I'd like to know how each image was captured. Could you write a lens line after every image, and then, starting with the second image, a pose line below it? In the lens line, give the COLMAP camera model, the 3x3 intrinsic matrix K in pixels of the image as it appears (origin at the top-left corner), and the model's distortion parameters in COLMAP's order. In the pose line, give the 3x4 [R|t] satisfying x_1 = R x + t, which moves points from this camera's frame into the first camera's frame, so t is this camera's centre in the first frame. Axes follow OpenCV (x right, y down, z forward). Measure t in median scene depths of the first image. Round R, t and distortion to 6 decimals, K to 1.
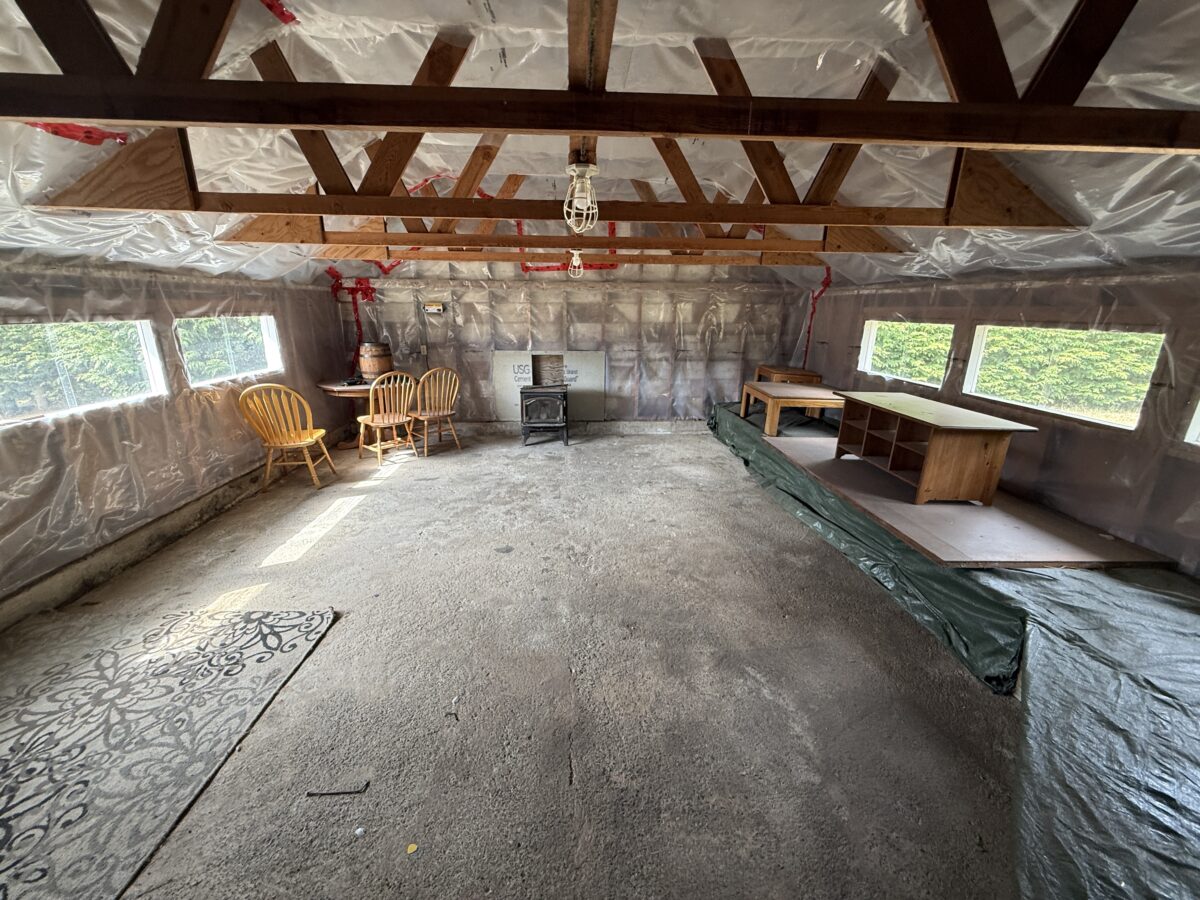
lens RADIAL K [[480.6, 0, 601.5], [0, 480.6, 446.7], [0, 0, 1]] dist [0.016512, -0.000053]
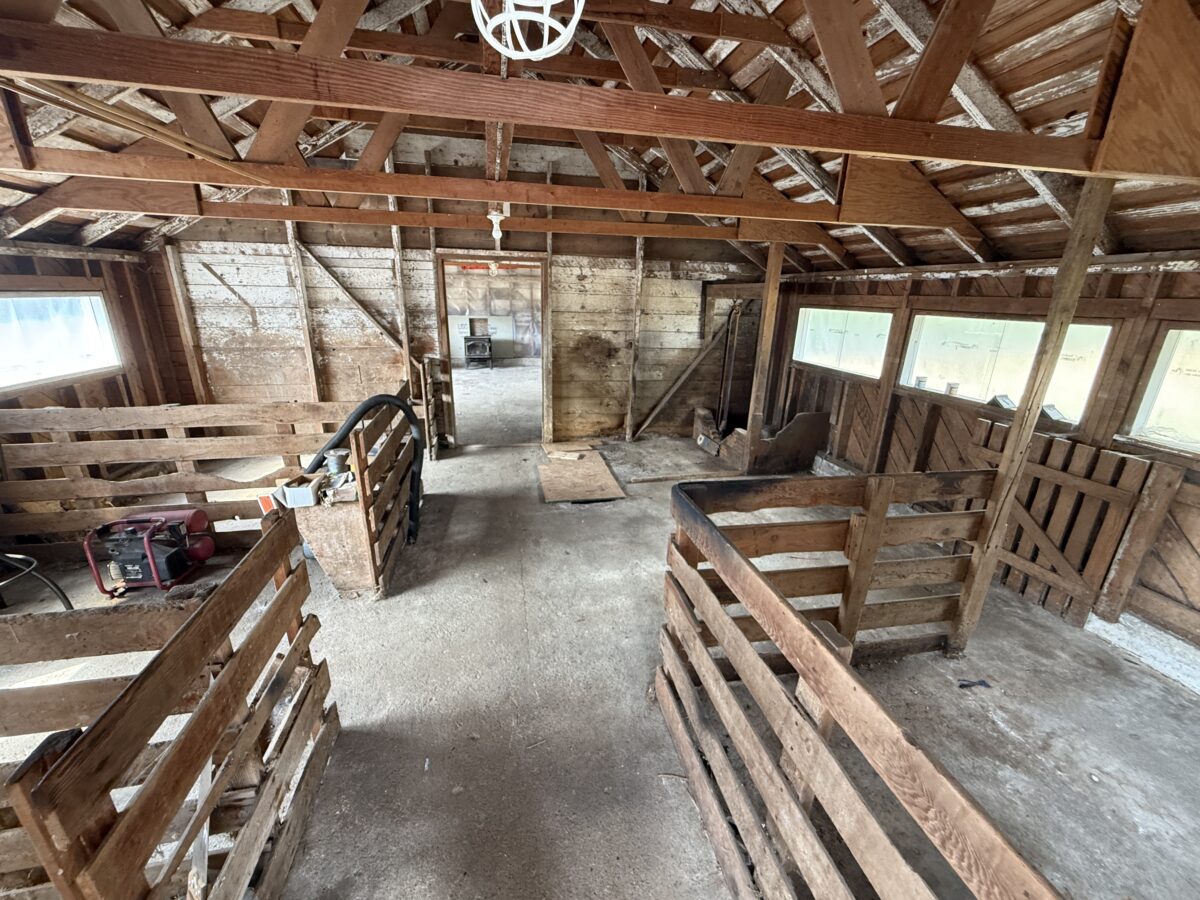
lens RADIAL K [[480.6, 0, 595.6], [0, 480.6, 447.4], [0, 0, 1]] dist [0.016512, -0.000053]
pose [[0.990435, -0.033485, 0.133859, 0.057006], [0.030456, 0.999233, 0.024608, 0.241260], [-0.134580, -0.020296, 0.990695, -0.772586]]
